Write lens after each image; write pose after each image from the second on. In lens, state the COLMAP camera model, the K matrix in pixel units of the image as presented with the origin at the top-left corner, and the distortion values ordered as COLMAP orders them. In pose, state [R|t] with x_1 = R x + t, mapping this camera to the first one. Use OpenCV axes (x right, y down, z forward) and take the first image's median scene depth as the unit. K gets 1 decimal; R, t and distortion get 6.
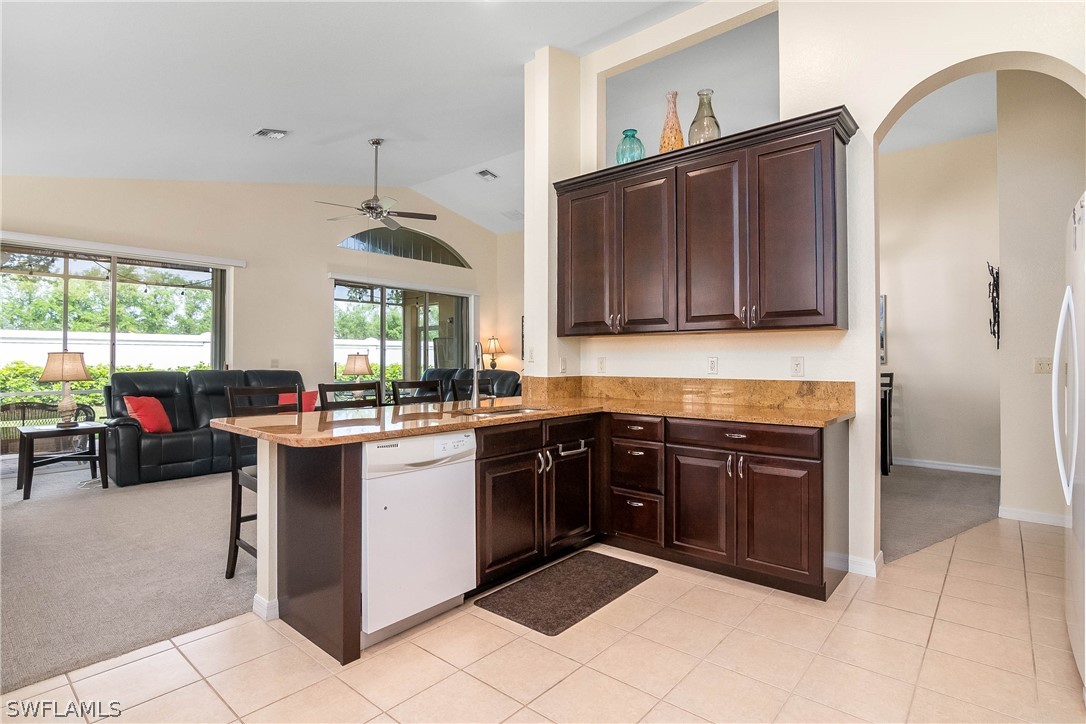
lens RADIAL K [[541.4, 0, 542.3], [0, 541.4, 353.3], [0, 0, 1]] dist [-0.000703, 0.000384]
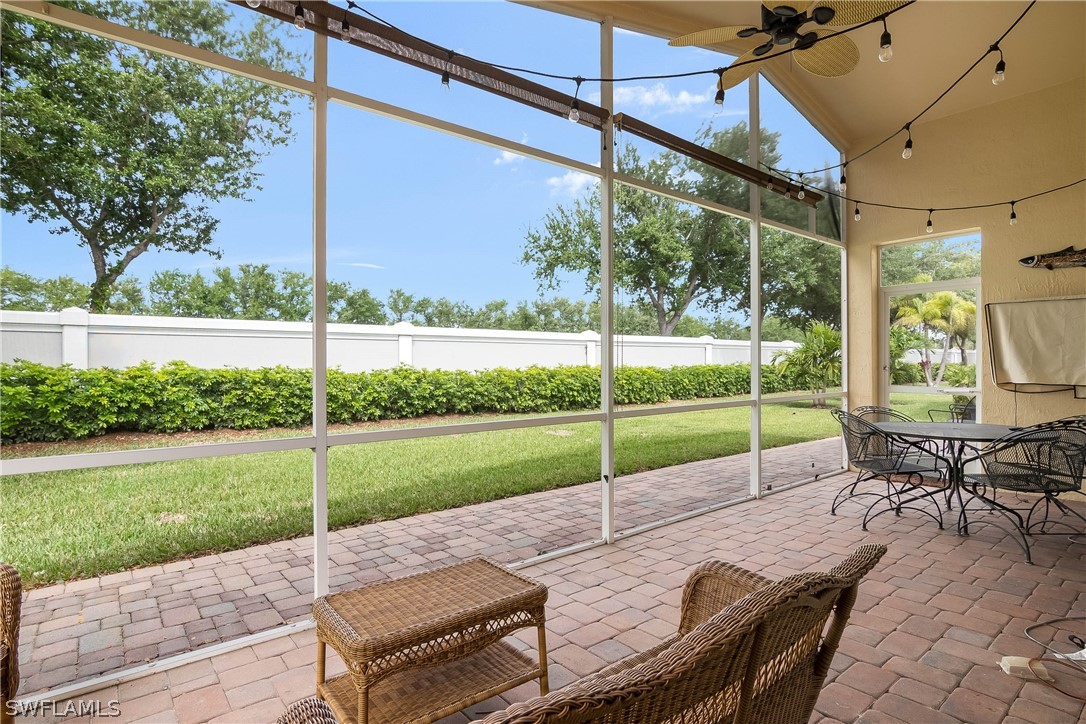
lens RADIAL K [[556.4, 0, 543.4], [0, 556.4, 363.9], [0, 0, 1]] dist [-0.000209, 0.000542]
pose [[0.984872, -0.003780, -0.173244, -0.536900], [0.005772, 0.999923, 0.010998, 0.017669], [0.173189, -0.011832, 0.984818, 0.533500]]
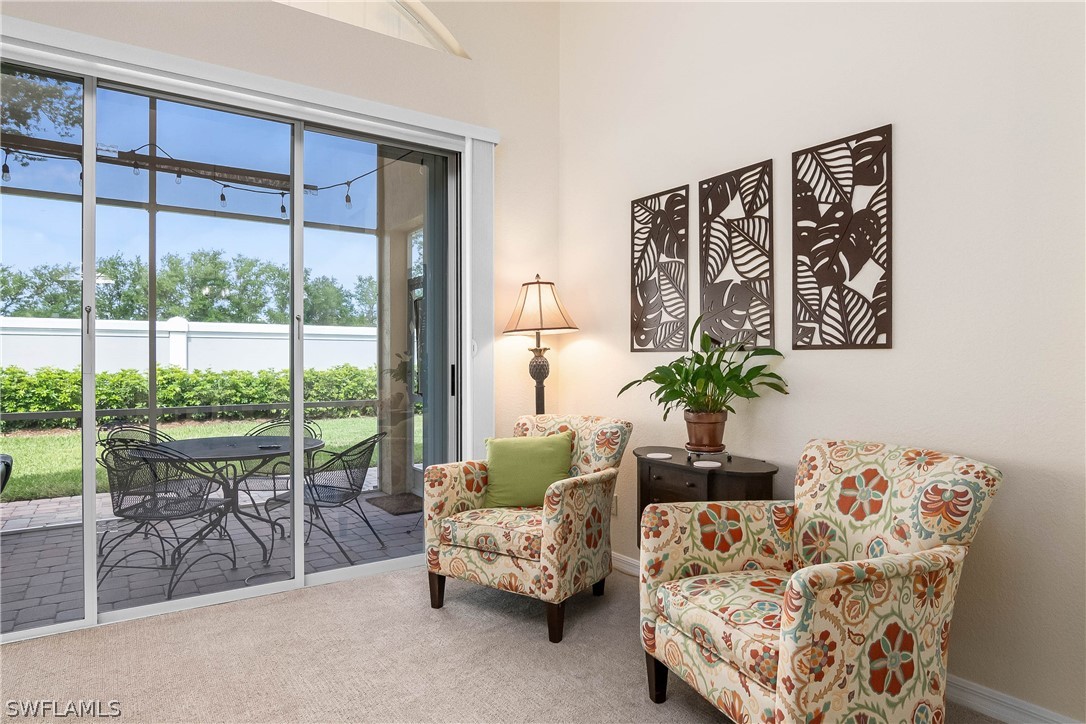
lens RADIAL K [[631.2, 0, 543.0], [0, 631.2, 362.0], [0, 0, 1]] dist [-0.016116, -0.001093]
pose [[0.969669, 0.000203, -0.244421, -0.000867], [0.003136, 0.999907, 0.013272, 0.012803], [0.244401, -0.013636, 0.969578, 0.653287]]
